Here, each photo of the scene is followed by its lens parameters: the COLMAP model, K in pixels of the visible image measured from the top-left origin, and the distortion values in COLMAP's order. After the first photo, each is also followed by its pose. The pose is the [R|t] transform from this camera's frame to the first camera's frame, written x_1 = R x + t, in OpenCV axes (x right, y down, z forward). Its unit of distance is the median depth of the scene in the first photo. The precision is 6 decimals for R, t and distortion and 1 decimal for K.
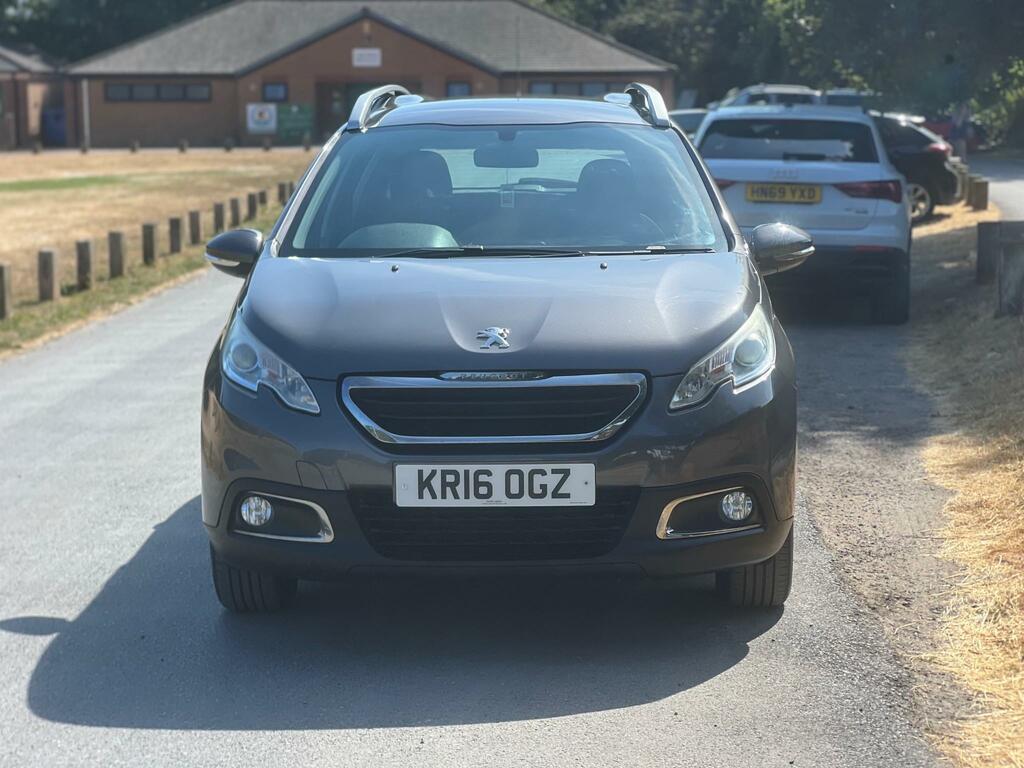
lens RADIAL K [[2172.3, 0, 514.0], [0, 2172.3, 383.6], [0, 0, 1]] dist [0.139273, 0.000000]
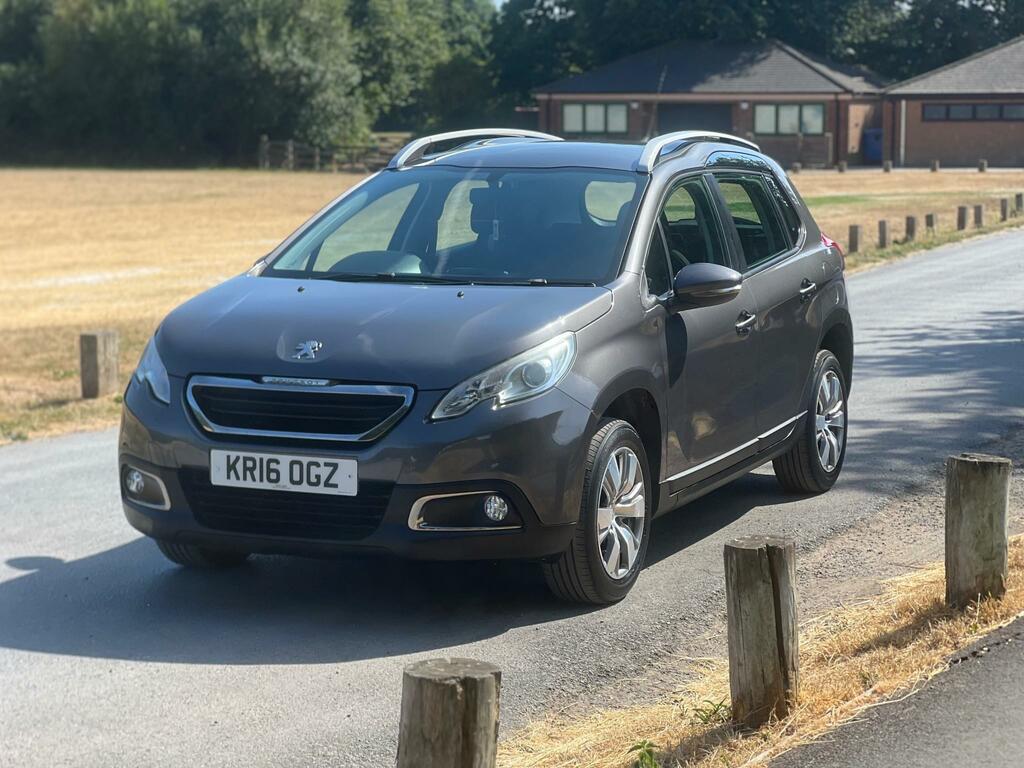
lens RADIAL K [[2172.3, 0, 512.4], [0, 2172.3, 384.0], [0, 0, 1]] dist [0.139273, 0.000000]
pose [[0.927795, 0.058904, -0.368412, 0.547212], [-0.061972, 0.998072, 0.003511, -0.013956], [0.367908, 0.019574, 0.929656, -0.069271]]
